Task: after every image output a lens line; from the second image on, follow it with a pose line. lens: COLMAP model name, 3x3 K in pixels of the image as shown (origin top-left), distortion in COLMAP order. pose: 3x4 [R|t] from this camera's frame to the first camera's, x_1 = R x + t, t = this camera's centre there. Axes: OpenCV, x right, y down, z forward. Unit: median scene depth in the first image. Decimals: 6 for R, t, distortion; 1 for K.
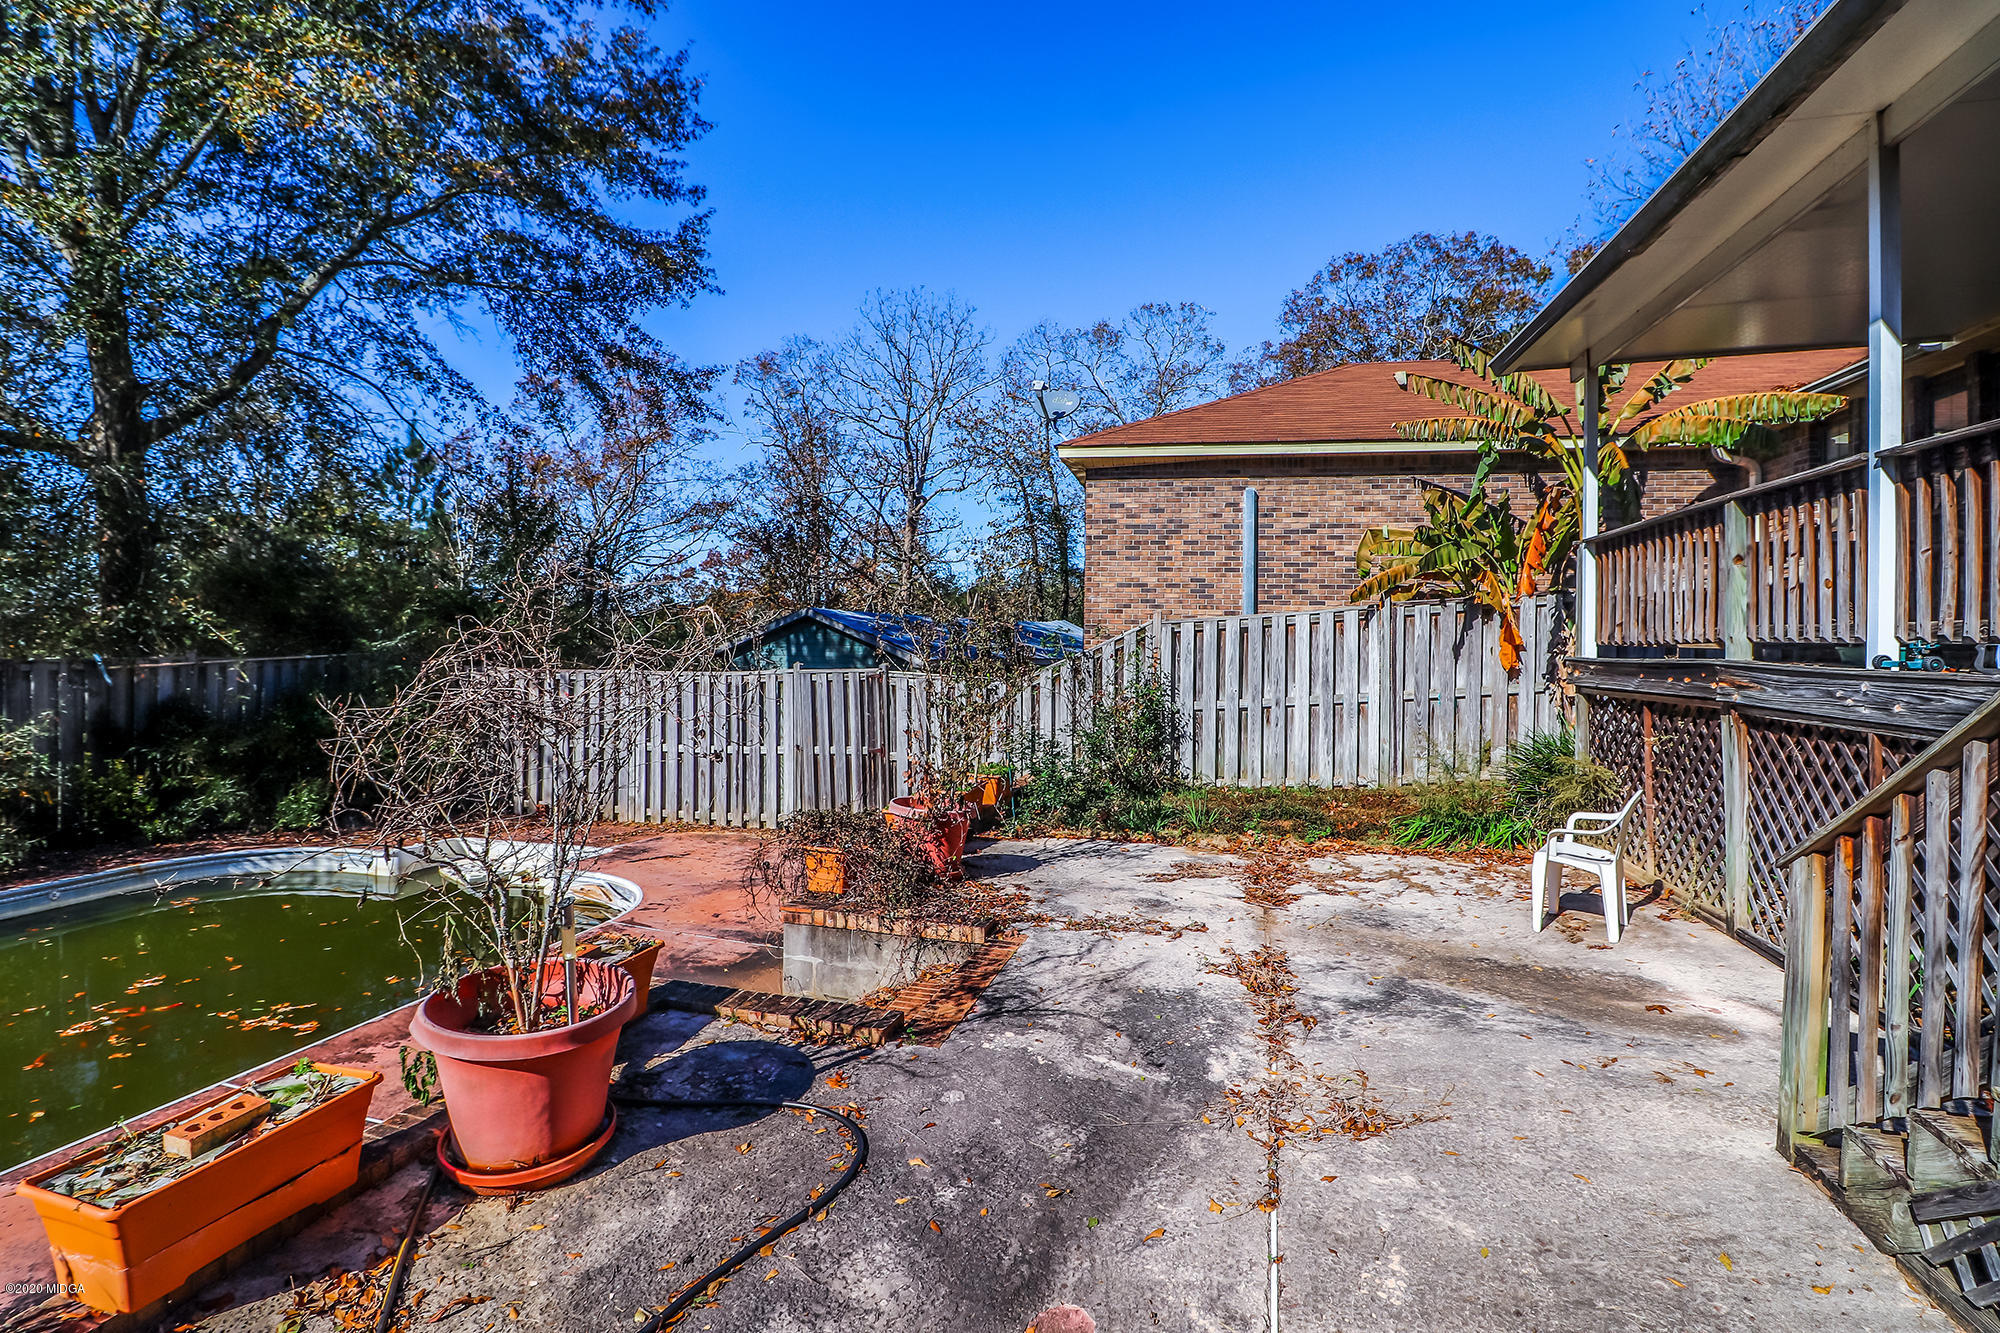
lens RADIAL K [[930.1, 0, 1017.3], [0, 930.1, 651.2], [0, 0, 1]] dist [-0.003247, -0.010304]
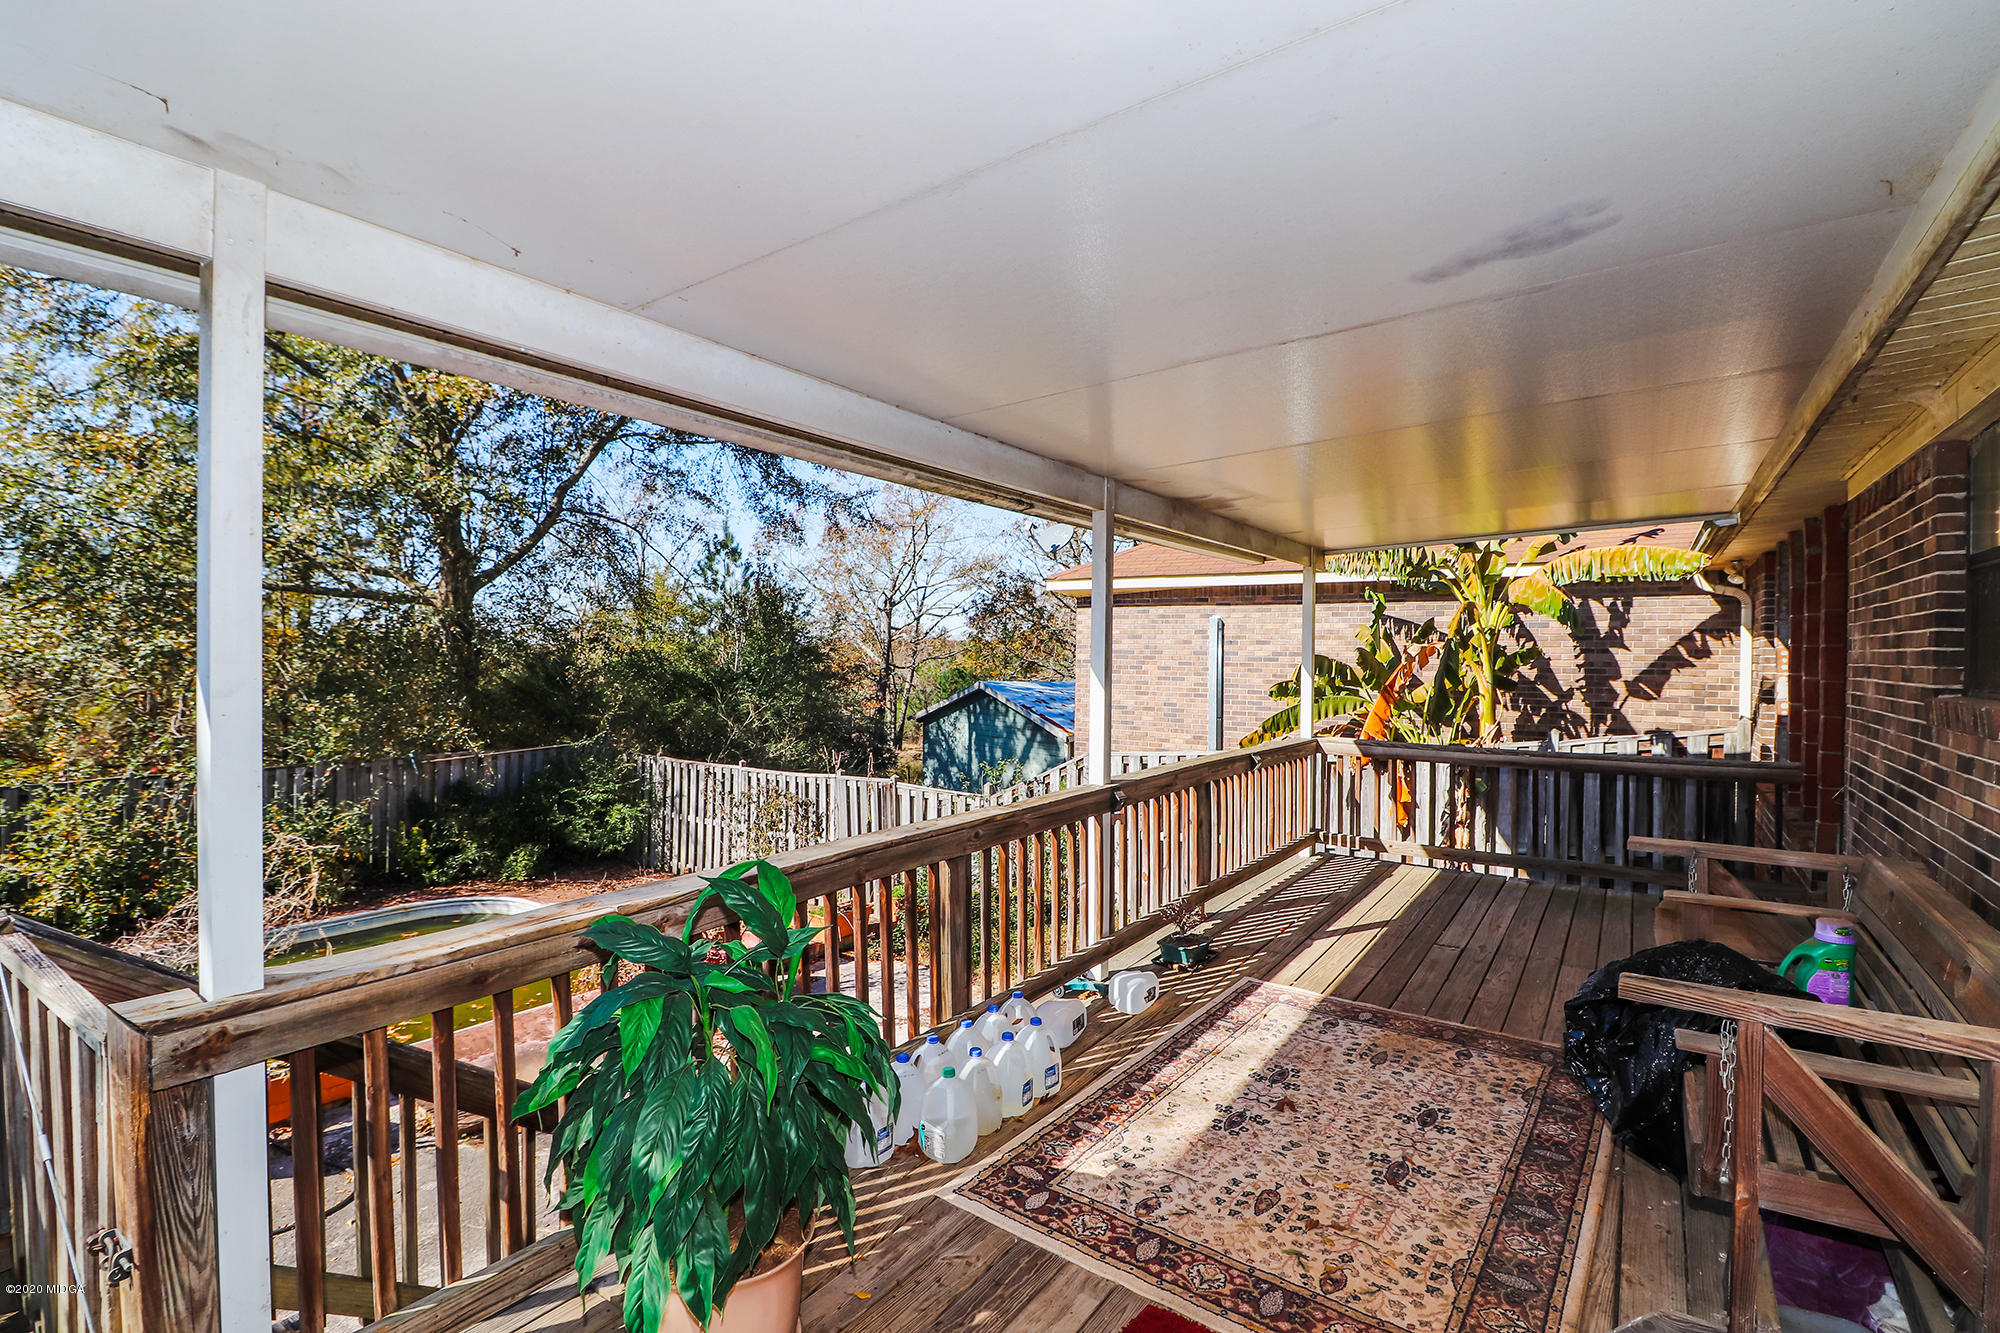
lens RADIAL K [[930.1, 0, 1005.4], [0, 930.1, 659.5], [0, 0, 1]] dist [-0.003247, -0.010304]
pose [[0.925739, -0.008167, -0.378074, 0.437070], [0.005000, 0.999944, -0.009358, -0.123574], [0.378129, 0.006772, 0.925728, -0.028105]]
